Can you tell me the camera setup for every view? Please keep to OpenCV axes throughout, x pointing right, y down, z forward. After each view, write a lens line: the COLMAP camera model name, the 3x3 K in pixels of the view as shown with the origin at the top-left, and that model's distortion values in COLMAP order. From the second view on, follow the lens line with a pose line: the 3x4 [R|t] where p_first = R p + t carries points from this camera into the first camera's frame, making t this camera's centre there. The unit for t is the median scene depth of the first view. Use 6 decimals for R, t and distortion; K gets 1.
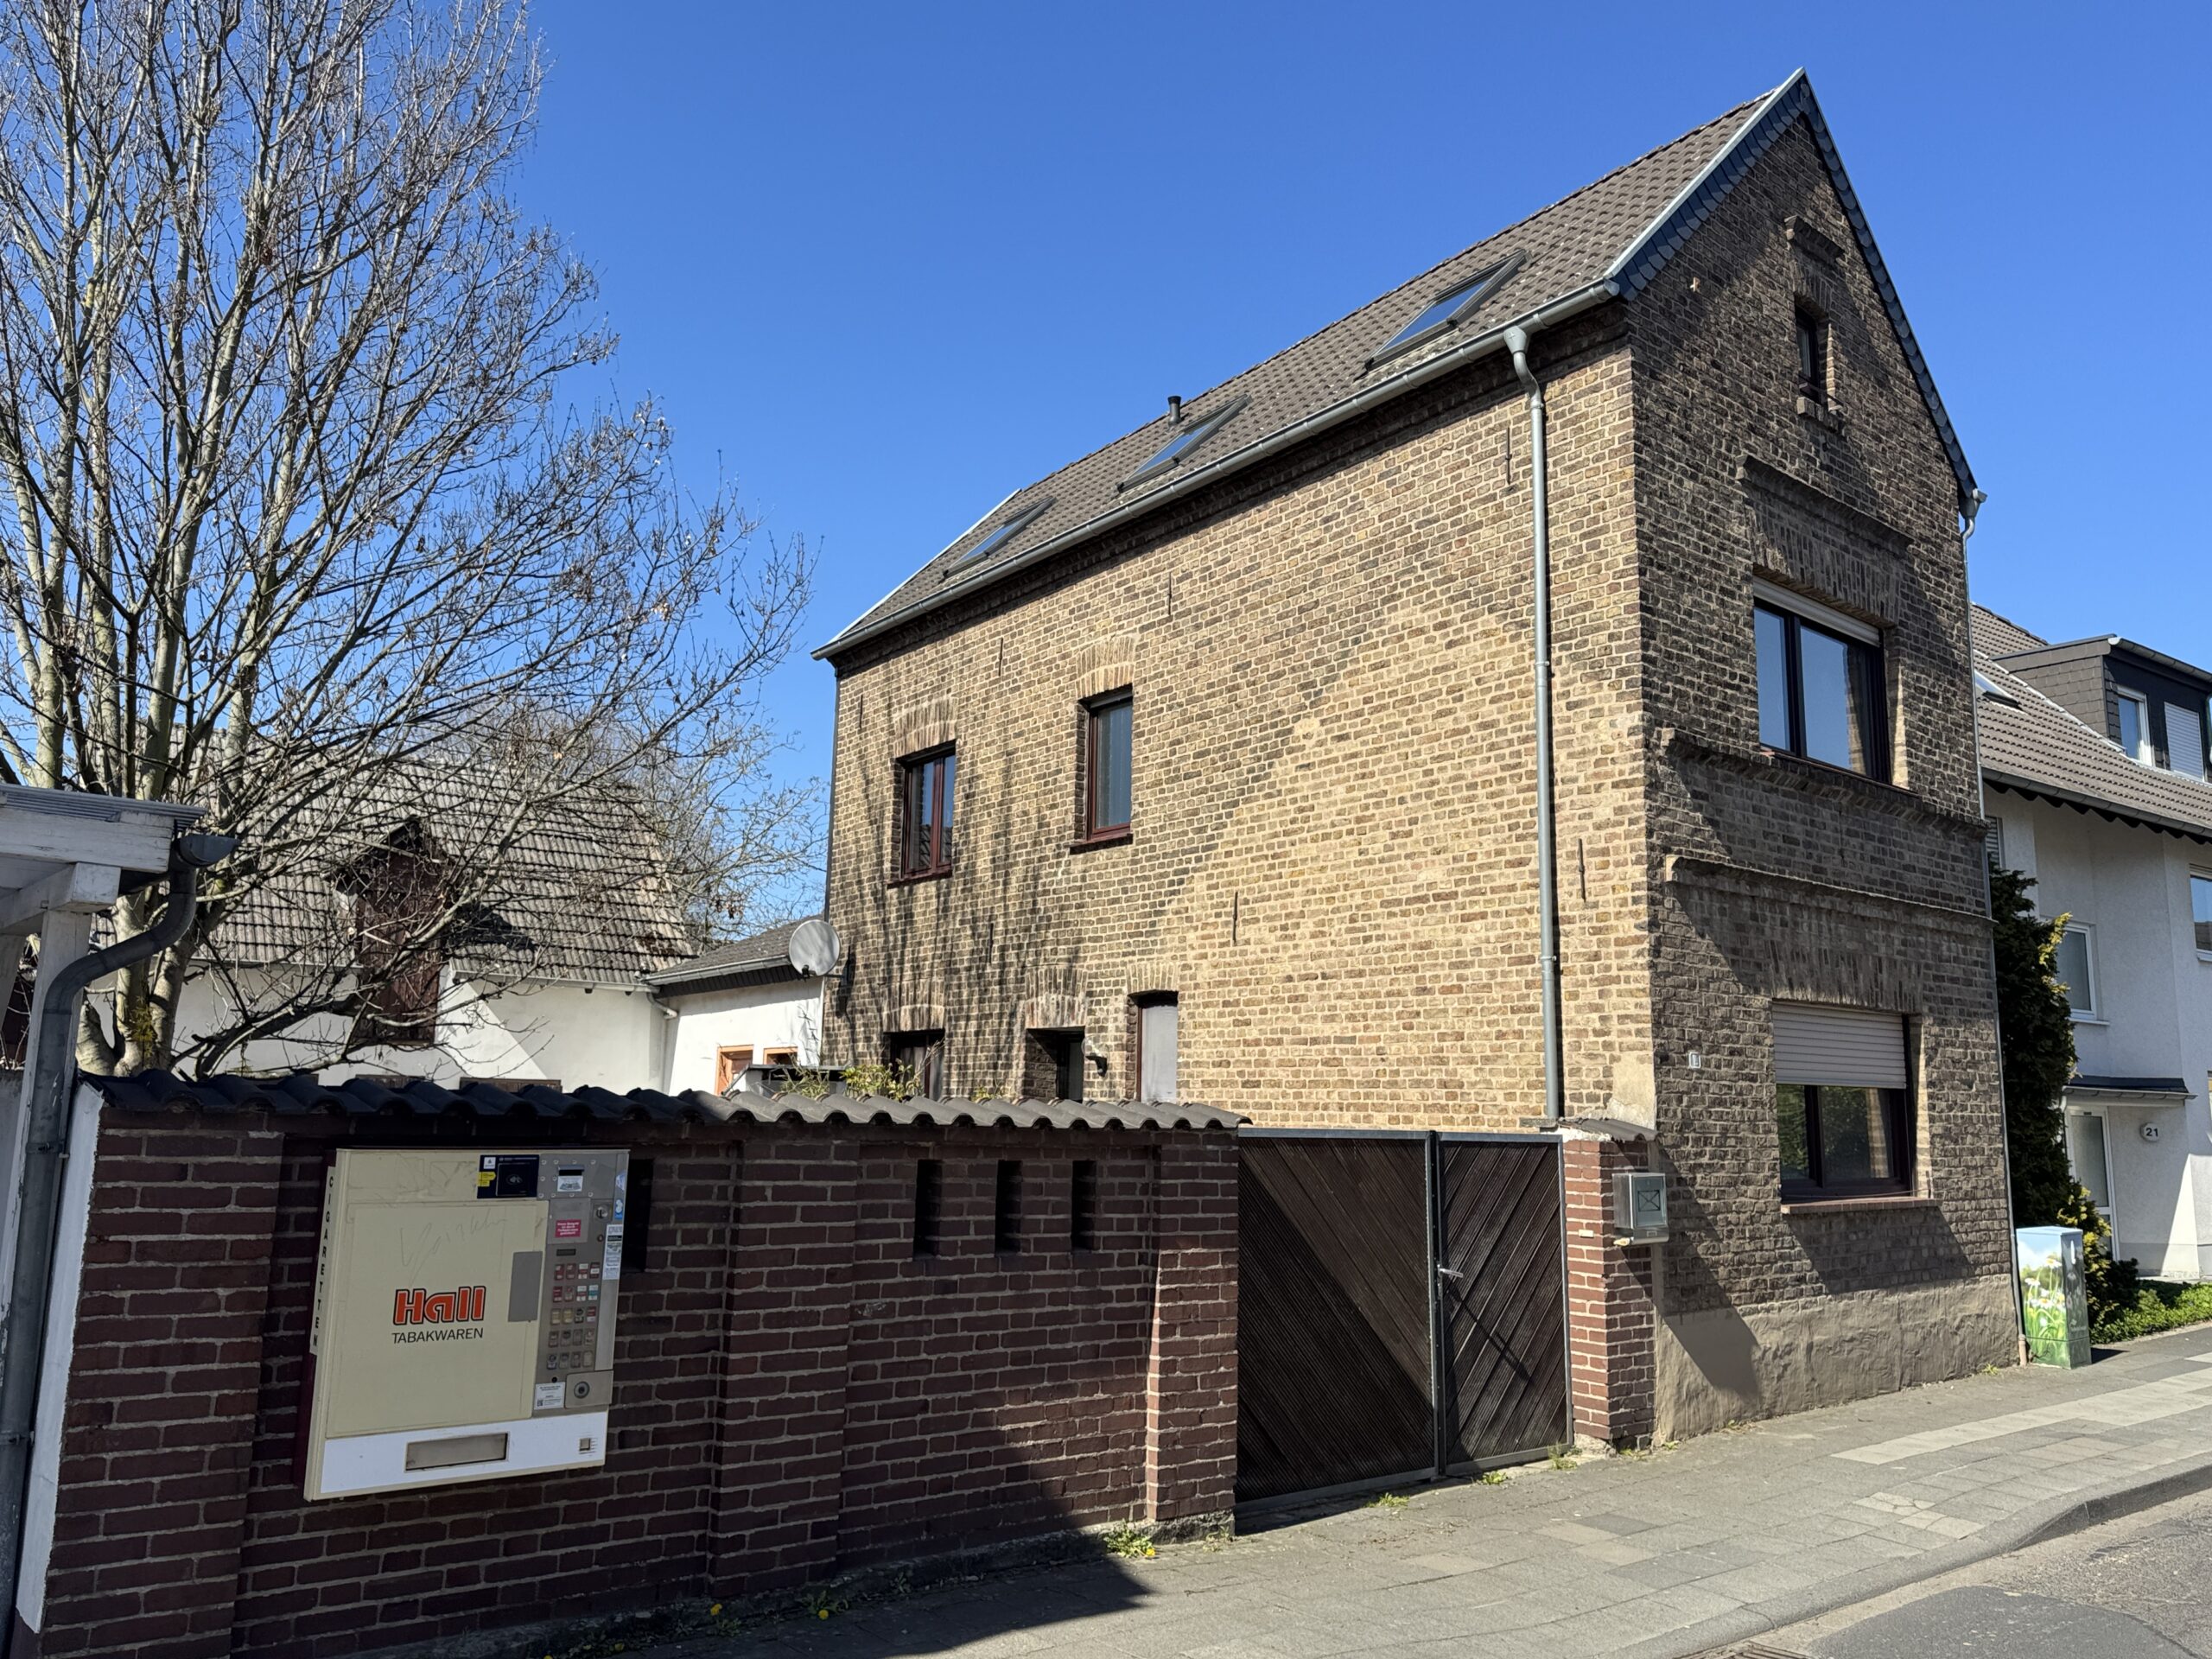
lens RADIAL K [[1676.1, 0, 1105.7], [0, 1676.1, 825.7], [0, 0, 1]] dist [0.048844, -0.013650]
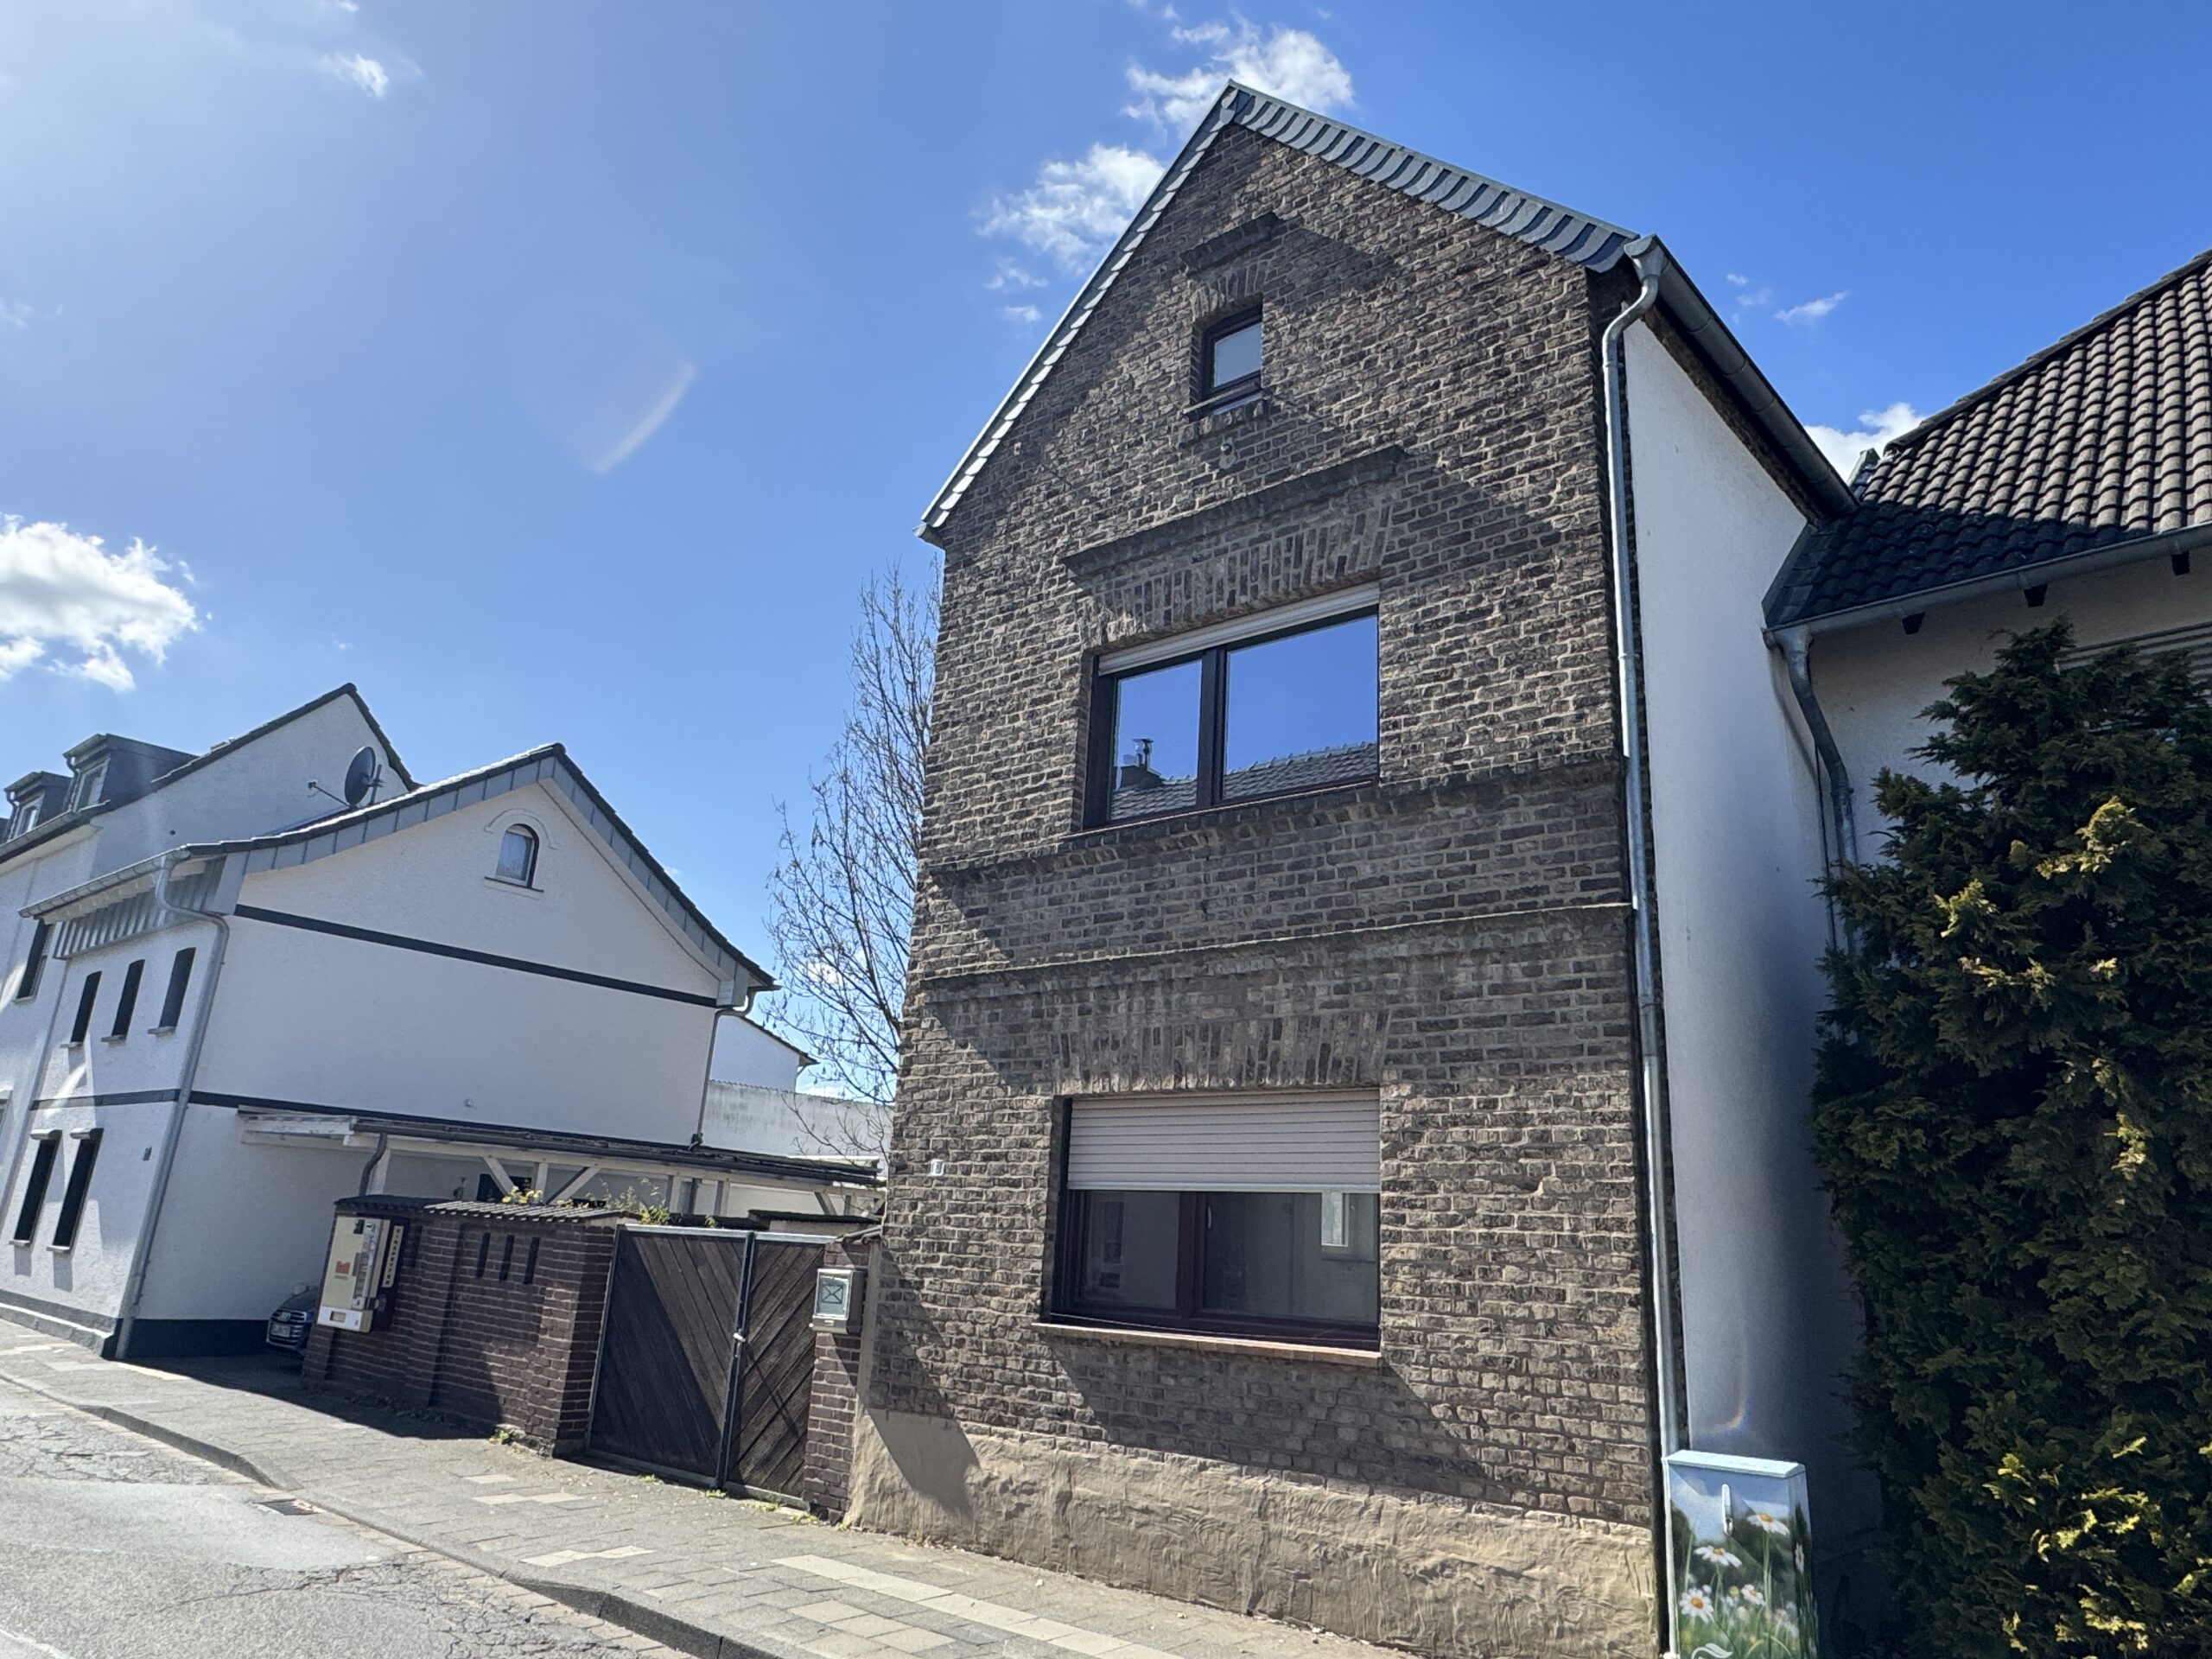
lens RADIAL K [[1403.1, 0, 1110.7], [0, 1403.1, 827.9], [0, 0, 1]] dist [0.010901, 0.002940]
pose [[0.178622, -0.289936, -0.940229, 1.198280], [0.114847, 0.955209, -0.272737, 0.179359], [0.977192, -0.059266, 0.203920, 0.896255]]
